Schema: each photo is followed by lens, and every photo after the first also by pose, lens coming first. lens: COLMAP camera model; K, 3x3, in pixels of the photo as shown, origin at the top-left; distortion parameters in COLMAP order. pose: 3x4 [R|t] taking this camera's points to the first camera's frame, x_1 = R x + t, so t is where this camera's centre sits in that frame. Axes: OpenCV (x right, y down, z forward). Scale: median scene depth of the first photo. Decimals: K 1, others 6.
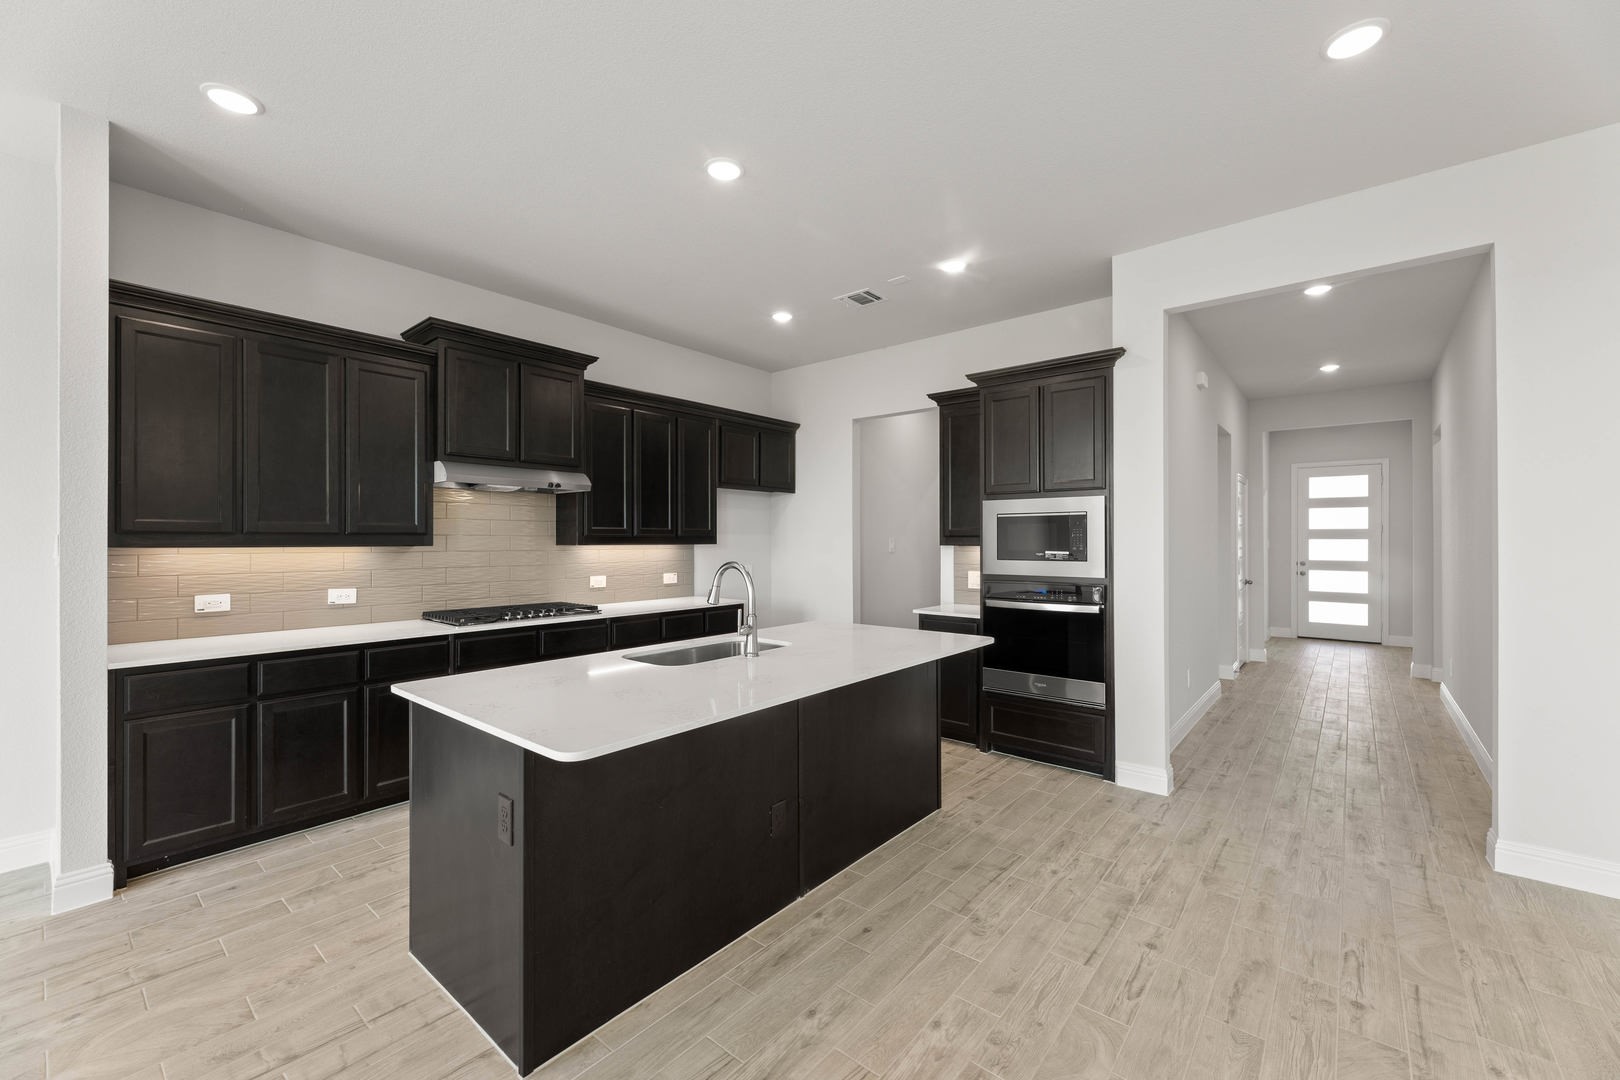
lens RADIAL K [[652.5, 0, 808.1], [0, 652.5, 534.7], [0, 0, 1]] dist [0.003664, -0.000916]
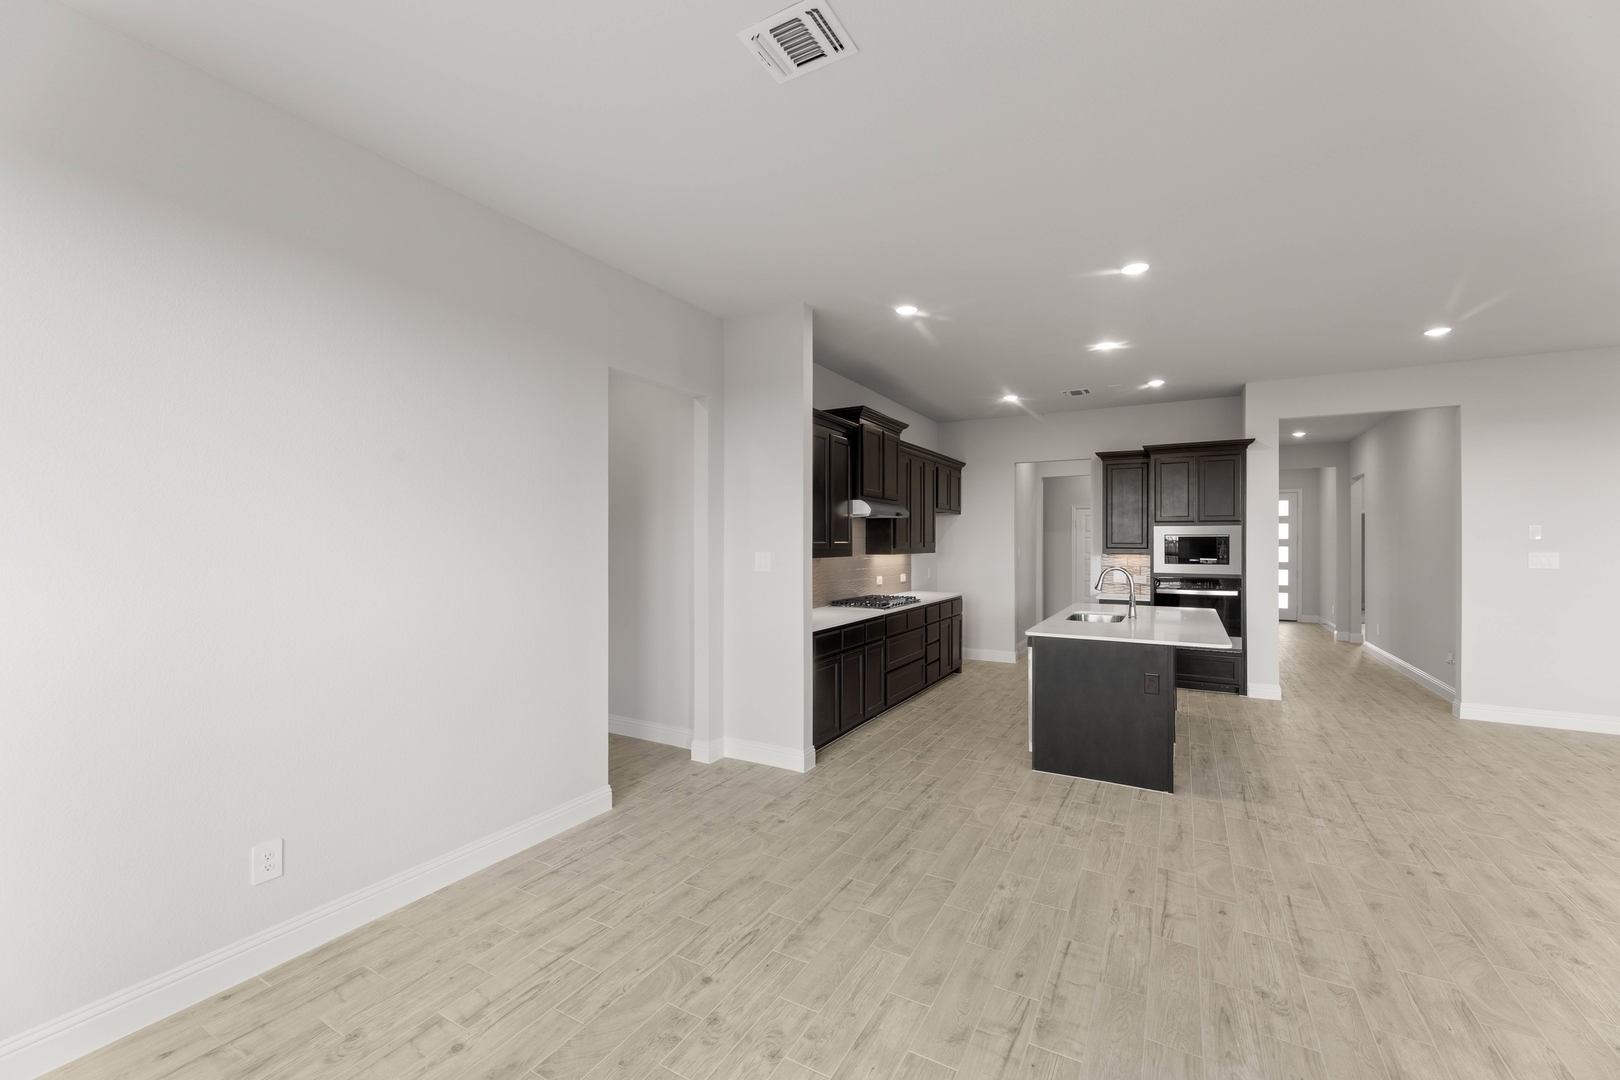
lens RADIAL K [[652.5, 0, 815.5], [0, 652.5, 536.9], [0, 0, 1]] dist [0.003664, -0.000916]
pose [[0.983228, 0.002619, 0.182364, -0.931572], [-0.002219, 0.999995, -0.002396, -0.023617], [-0.182369, 0.001951, 0.983228, -0.452540]]
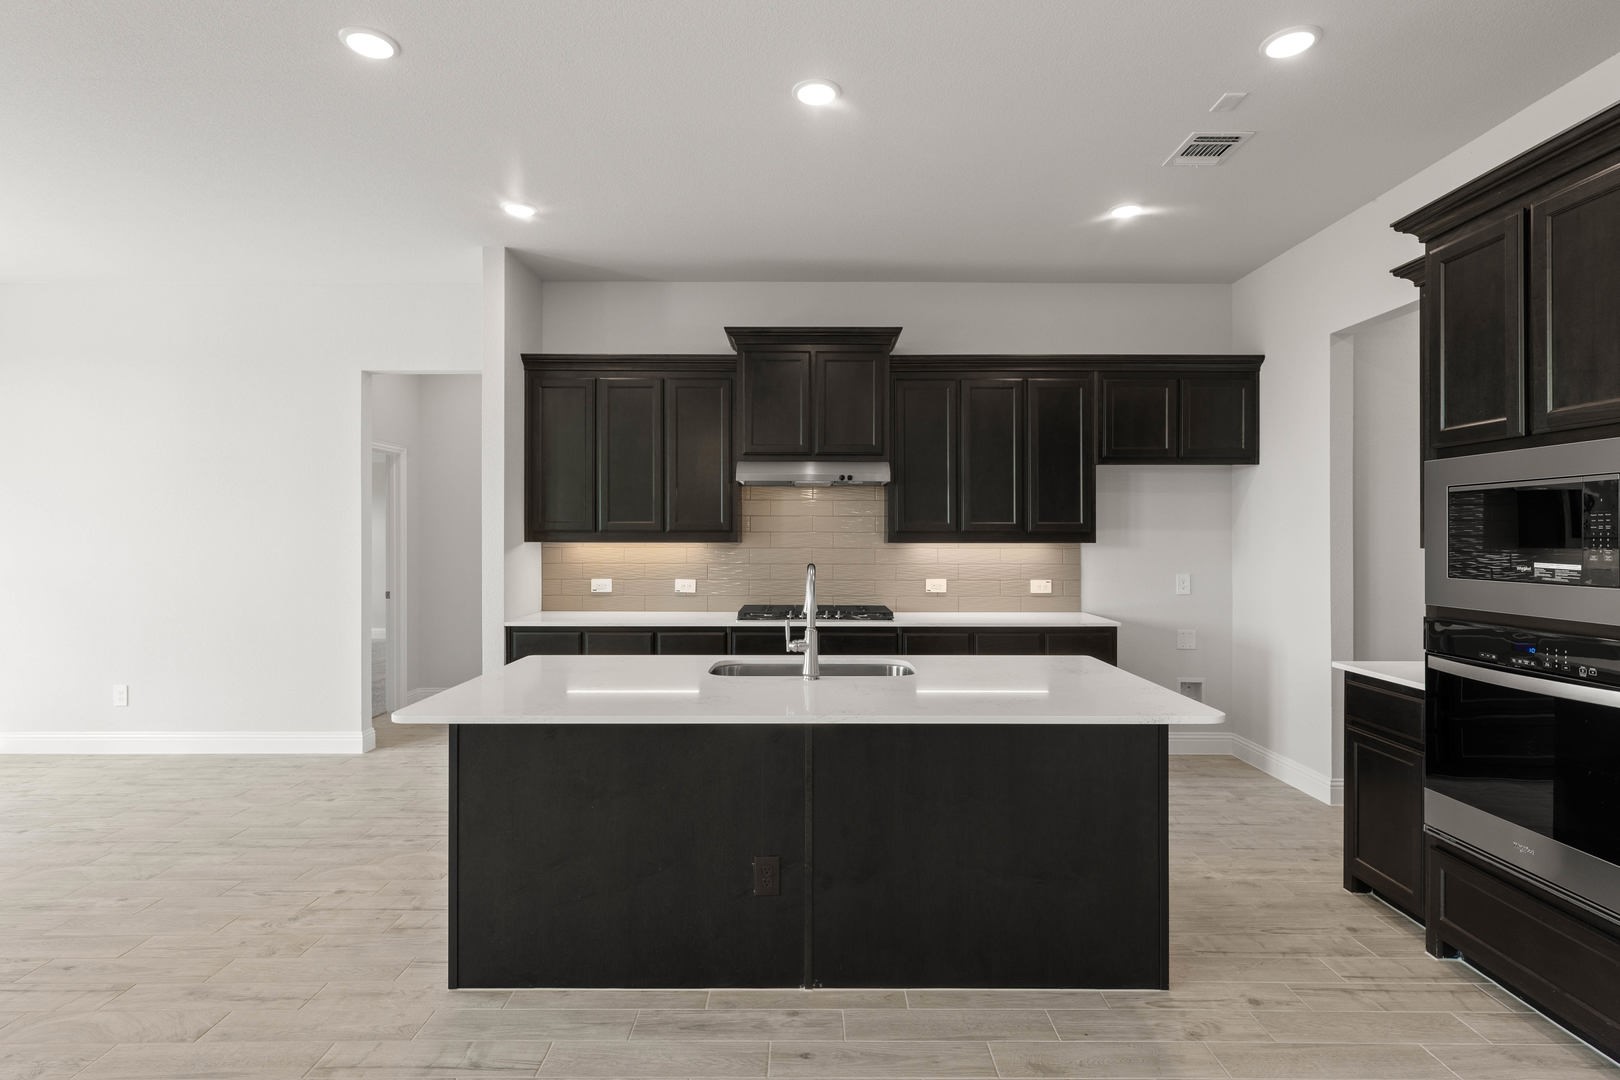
lens RADIAL K [[803.3, 0, 814.6], [0, 803.3, 539.7], [0, 0, 1]] dist [-0.001230, 0.000133]
pose [[0.643942, 0.004042, -0.765064, 0.499552], [0.005072, 0.999942, 0.009552, 0.000736], [0.765058, -0.010032, 0.643883, 0.260006]]
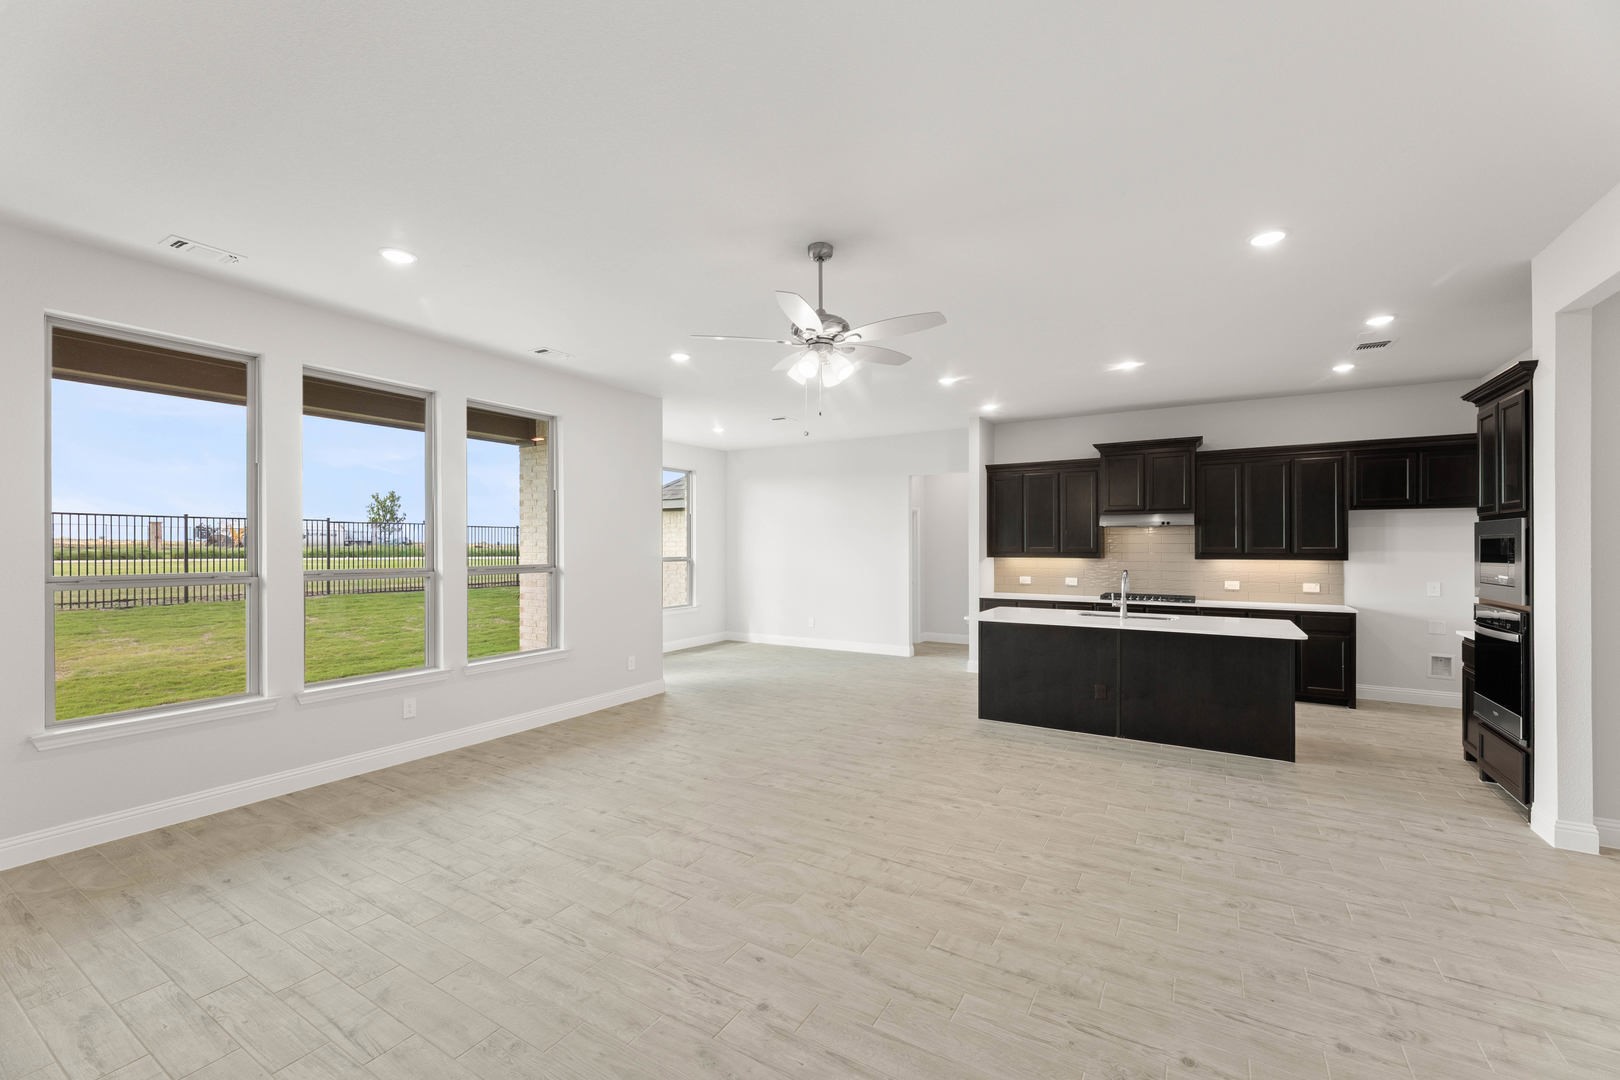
lens RADIAL K [[652.5, 0, 814.1], [0, 652.5, 550.0], [0, 0, 1]] dist [0.003664, -0.000916]
pose [[0.152958, 0.005273, -0.988219, 1.235833], [0.008297, 0.999944, 0.006619, -0.028586], [0.988198, -0.009212, 0.152905, -0.152484]]
